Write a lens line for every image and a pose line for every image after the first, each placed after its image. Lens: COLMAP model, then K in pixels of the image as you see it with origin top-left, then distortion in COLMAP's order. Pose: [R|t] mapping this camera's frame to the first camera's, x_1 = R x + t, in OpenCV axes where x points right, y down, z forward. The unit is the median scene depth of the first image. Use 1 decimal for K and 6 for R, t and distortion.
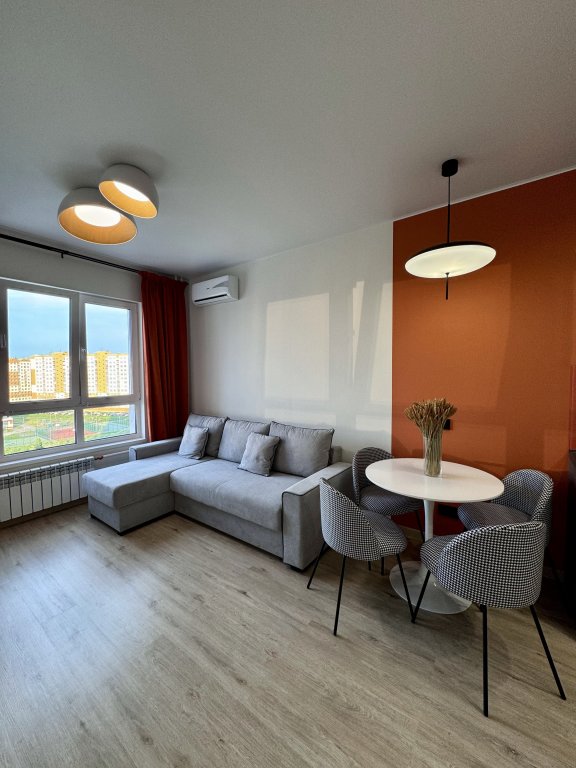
lens RADIAL K [[309.3, 0, 288.7], [0, 309.3, 383.9], [0, 0, 1]] dist [-0.004238, 0.000485]
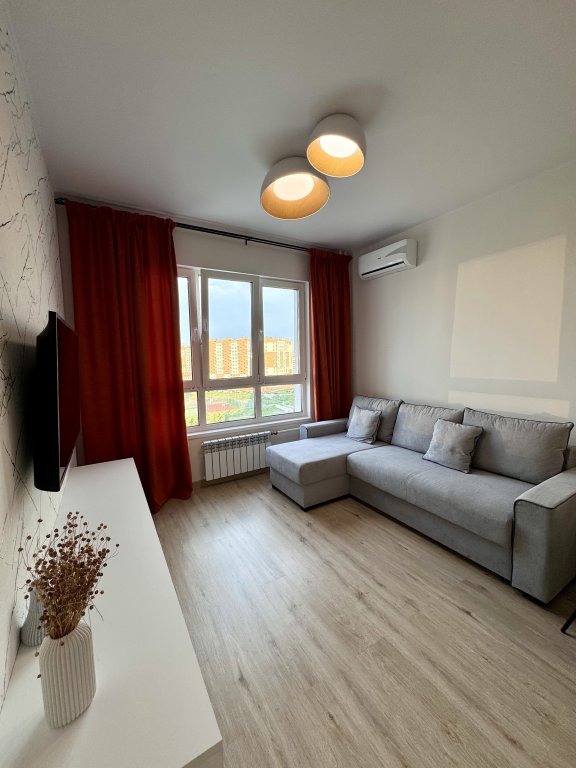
lens RADIAL K [[309.3, 0, 285.3], [0, 309.3, 383.9], [0, 0, 1]] dist [-0.004238, 0.000485]
pose [[0.918446, 0.023533, -0.394845, -0.195144], [-0.001577, 0.998439, 0.055840, 0.012794], [0.395542, -0.050663, 0.917049, 0.054929]]
